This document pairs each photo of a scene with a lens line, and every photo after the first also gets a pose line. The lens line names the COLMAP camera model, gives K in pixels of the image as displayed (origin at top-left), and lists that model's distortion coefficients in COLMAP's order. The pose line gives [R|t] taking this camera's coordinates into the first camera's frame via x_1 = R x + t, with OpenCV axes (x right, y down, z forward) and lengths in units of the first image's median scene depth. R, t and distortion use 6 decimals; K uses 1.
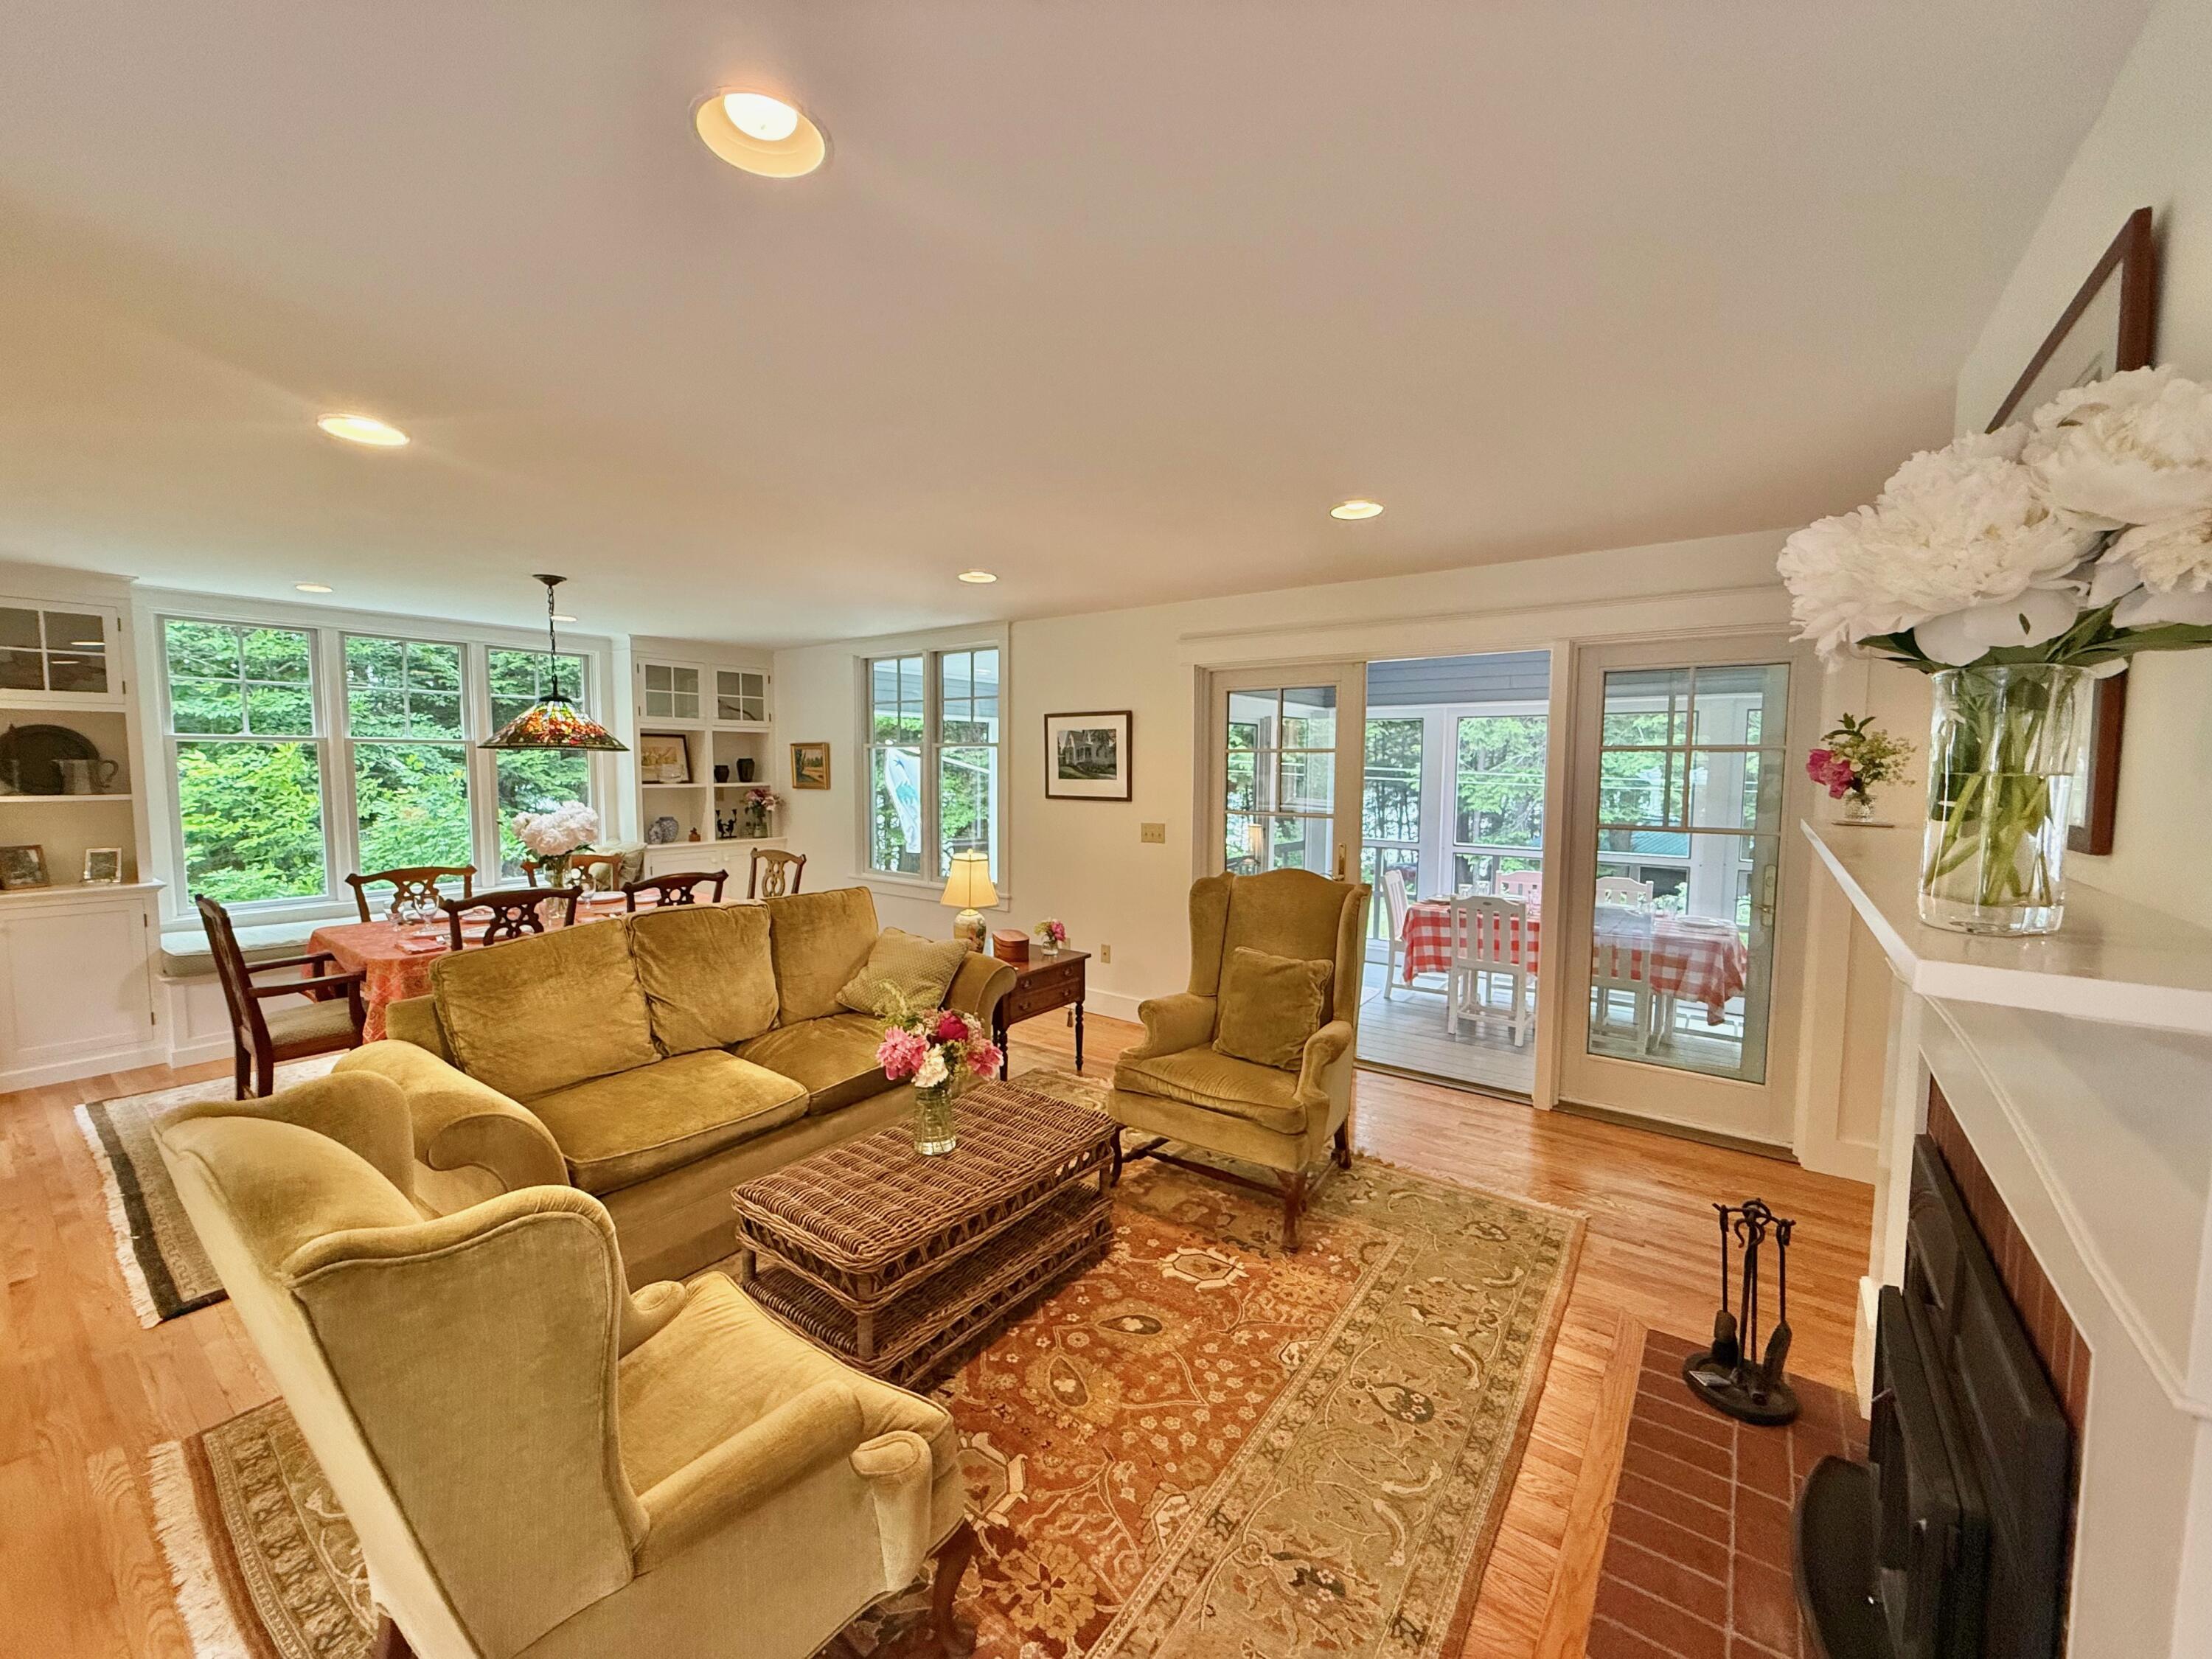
lens RADIAL K [[879.4, 0, 1101.7], [0, 879.4, 826.5], [0, 0, 1]] dist [-0.001210, -0.000201]
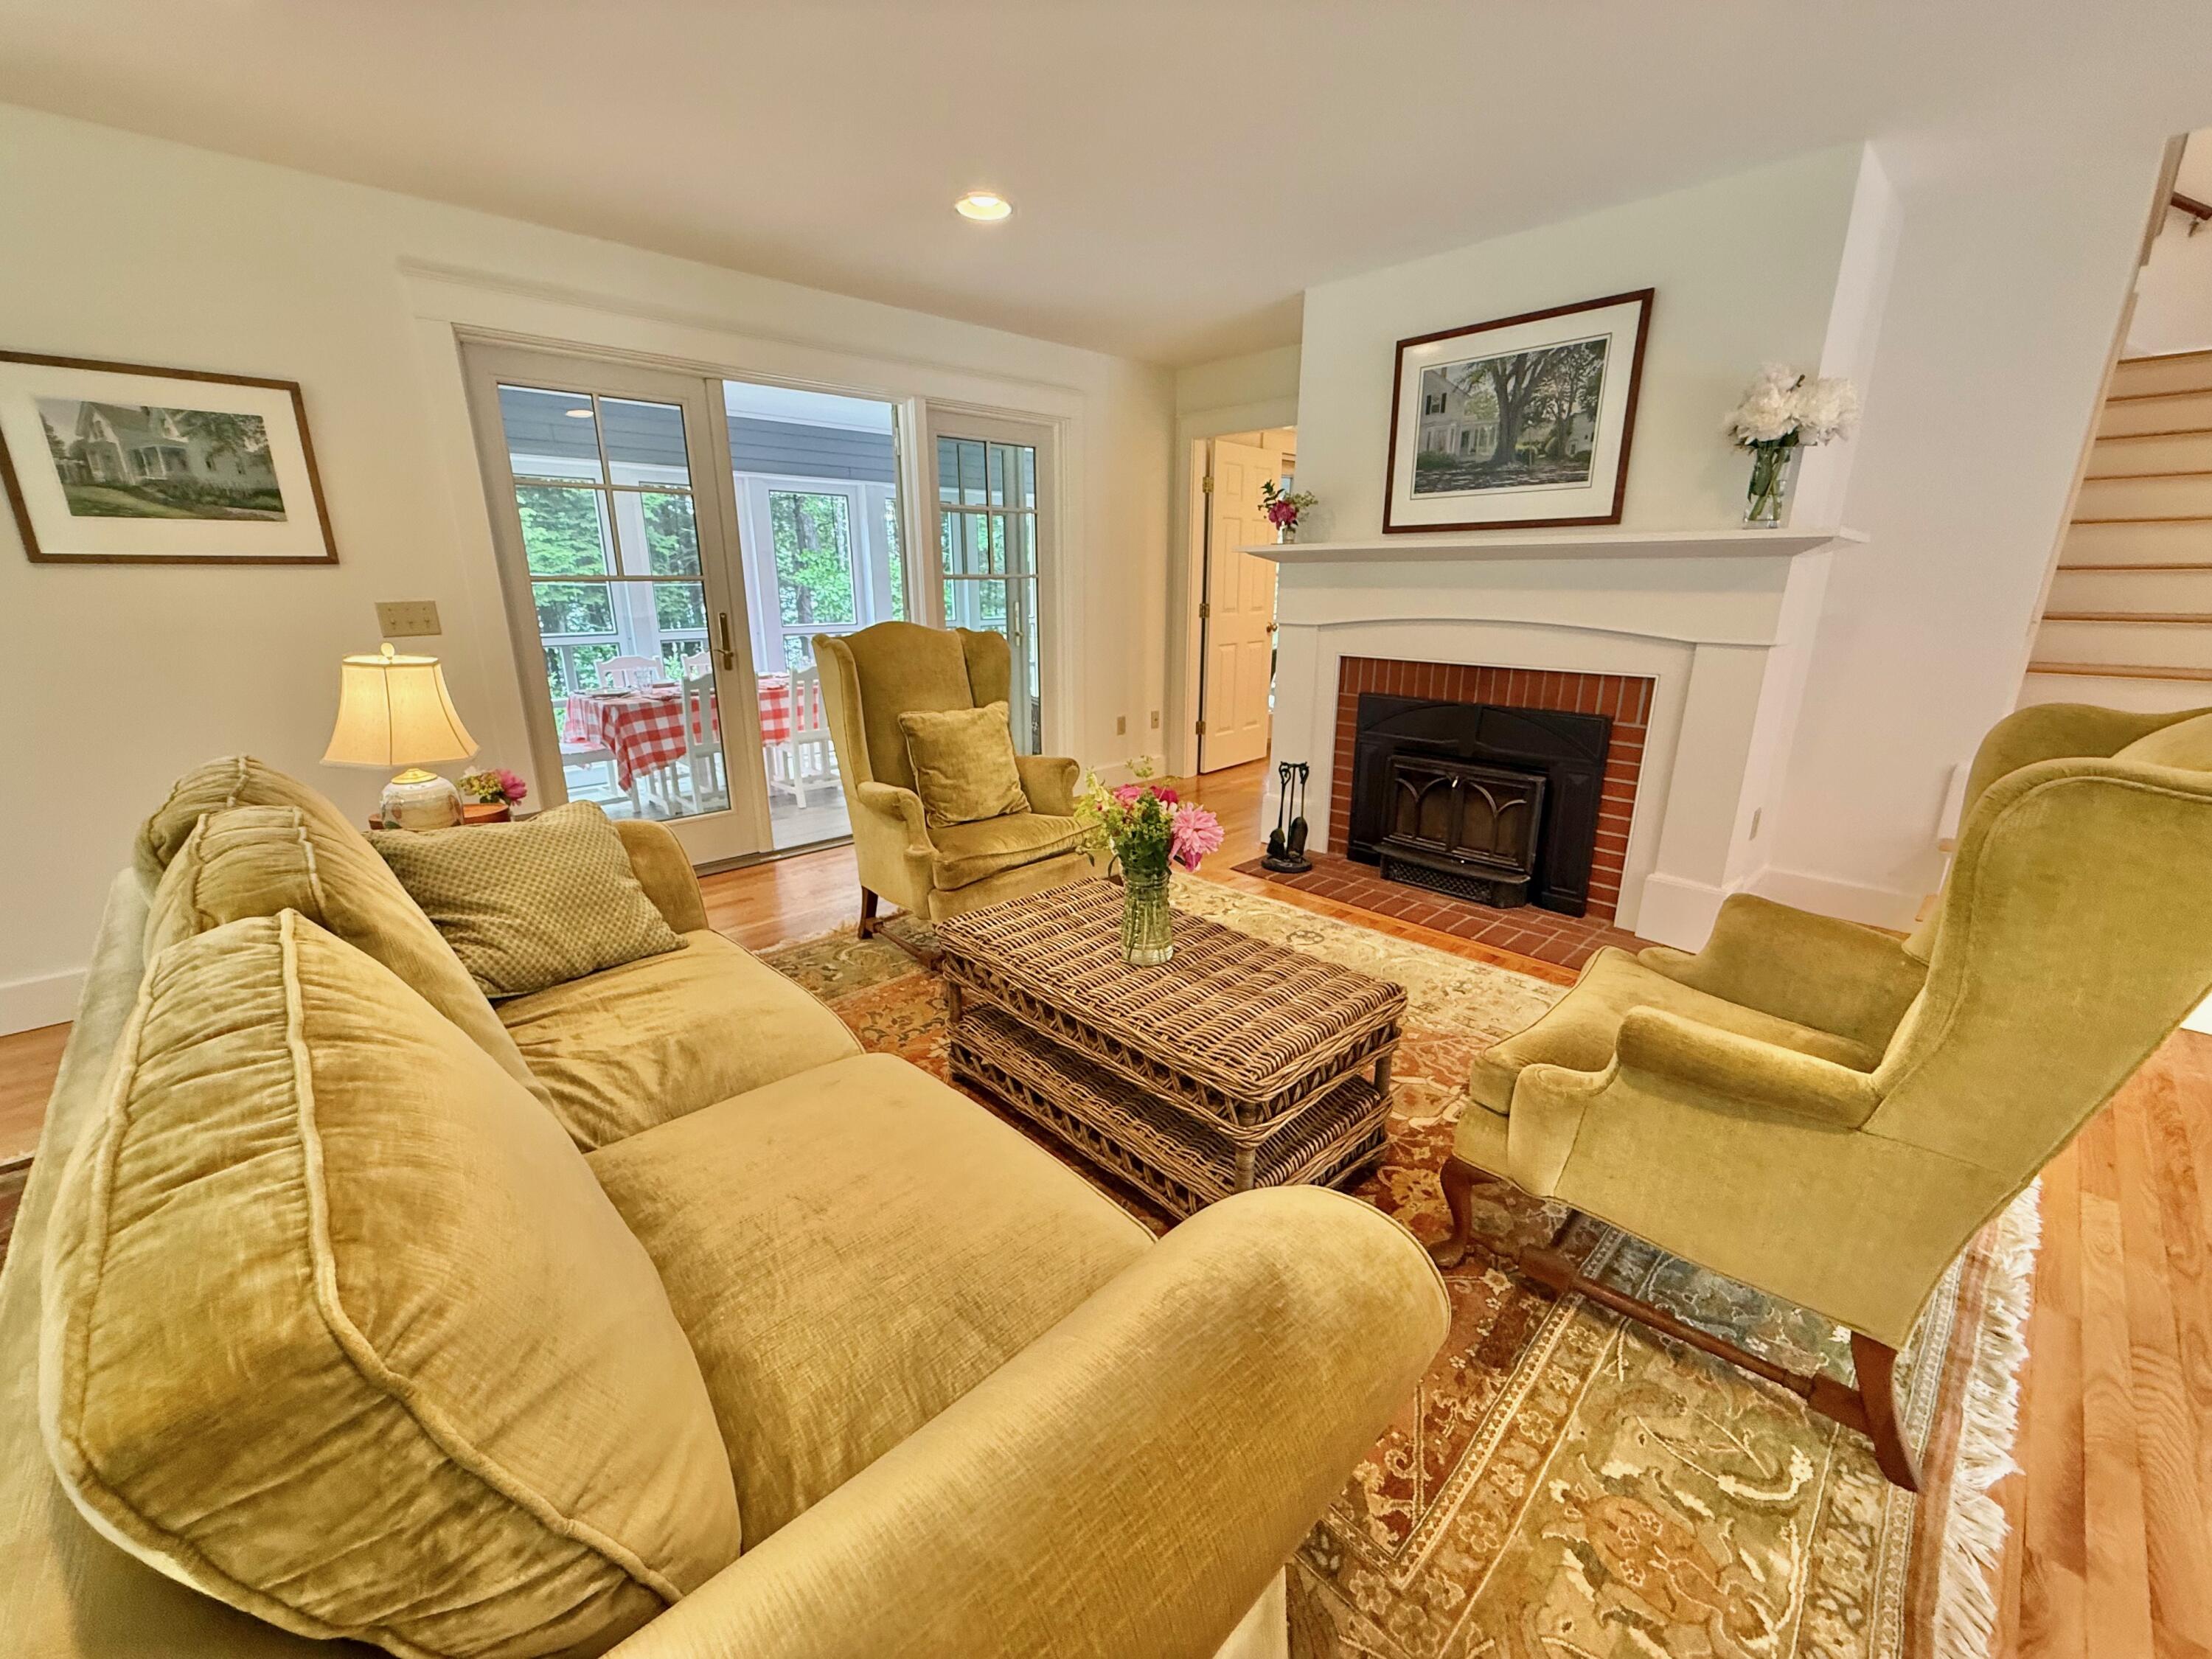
lens RADIAL K [[879.4, 0, 1101.7], [0, 879.4, 826.5], [0, 0, 1]] dist [-0.001210, -0.000201]
pose [[0.167158, -0.274839, 0.946848, -0.461197], [0.072850, 0.961178, 0.266137, 0.017903], [-0.983235, 0.024491, 0.180690, 0.450508]]
